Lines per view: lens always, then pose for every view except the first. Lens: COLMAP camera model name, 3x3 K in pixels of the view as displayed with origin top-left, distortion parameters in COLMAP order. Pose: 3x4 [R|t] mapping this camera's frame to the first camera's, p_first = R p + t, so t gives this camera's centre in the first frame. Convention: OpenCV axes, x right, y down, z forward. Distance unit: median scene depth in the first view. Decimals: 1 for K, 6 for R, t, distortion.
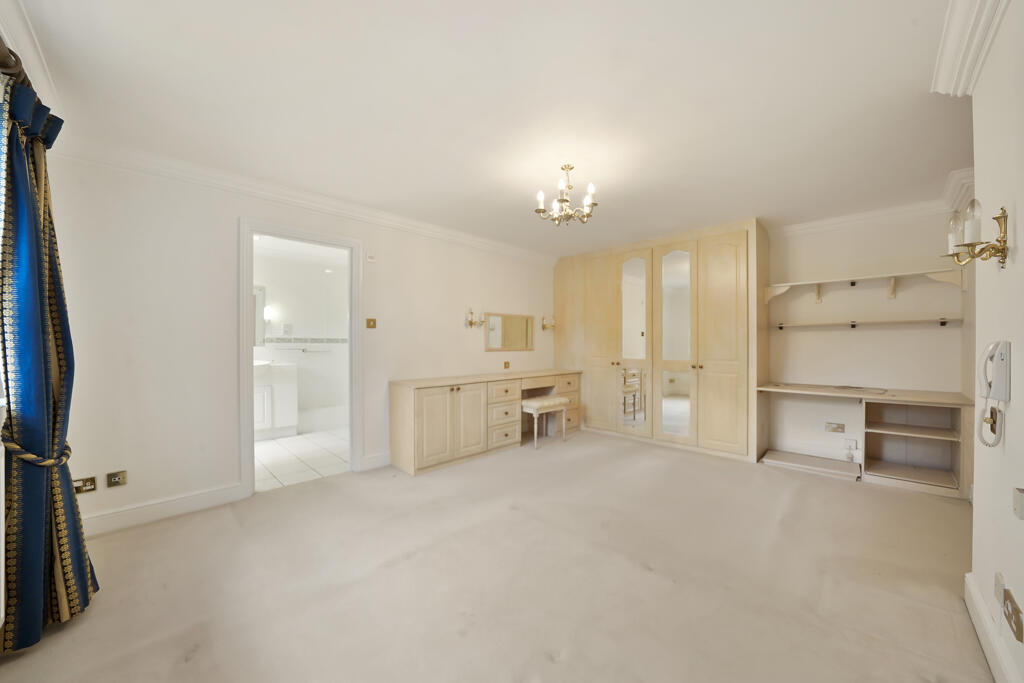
lens RADIAL K [[359.8, 0, 512.0], [0, 359.8, 341.5], [0, 0, 1]] dist [-0.022565, 0.000003]
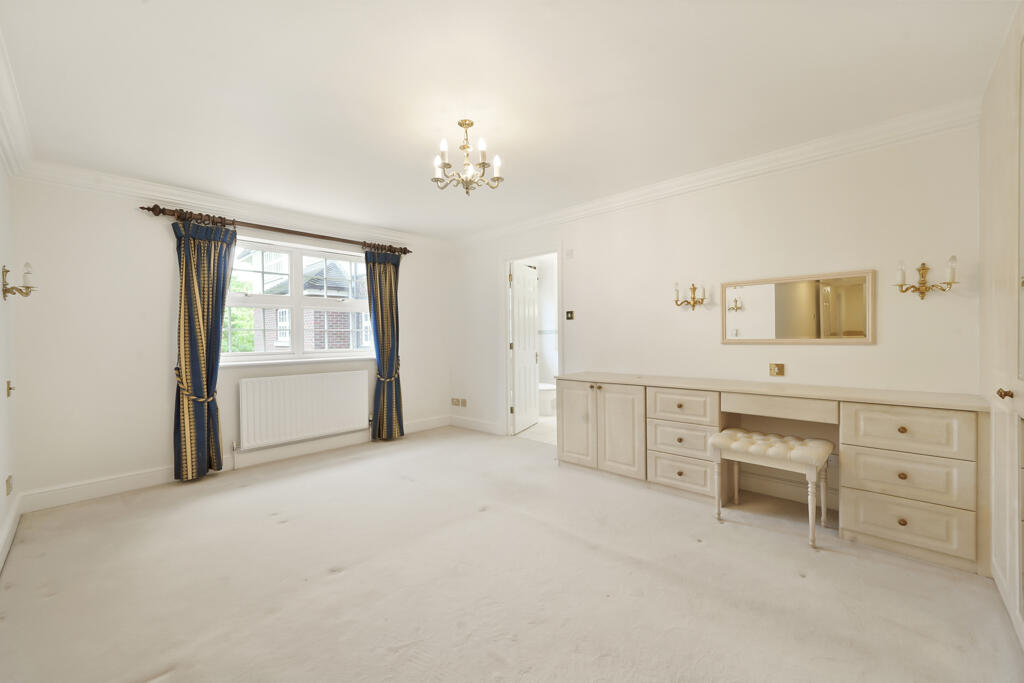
lens RADIAL K [[413.6, 0, 507.9], [0, 413.6, 338.7], [0, 0, 1]] dist [-0.001492, -0.000444]
pose [[0.034541, 0.010004, -0.999353, 0.759954], [0.021563, 0.999710, 0.010753, 0.002139], [0.999171, -0.021921, 0.034315, 0.706209]]
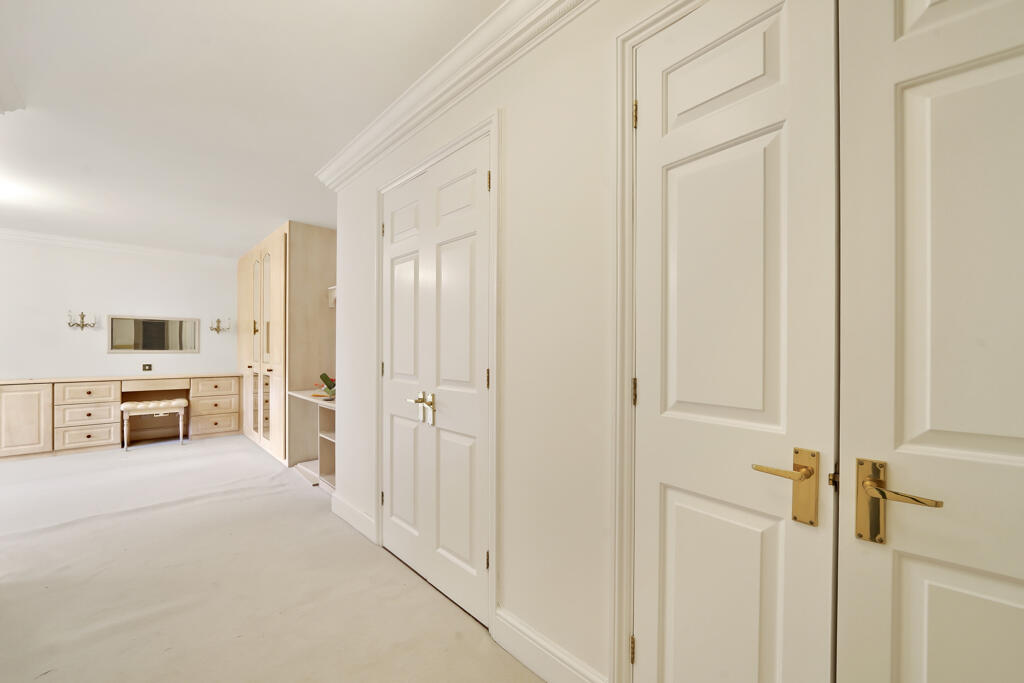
lens RADIAL K [[399.0, 0, 507.6], [0, 399.0, 351.9], [0, 0, 1]] dist [-0.001341, -0.000144]
pose [[0.999845, 0.009287, -0.014926, 1.243523], [-0.009052, 0.999836, 0.015683, -0.005128], [0.015070, -0.015546, 0.999766, -0.103654]]
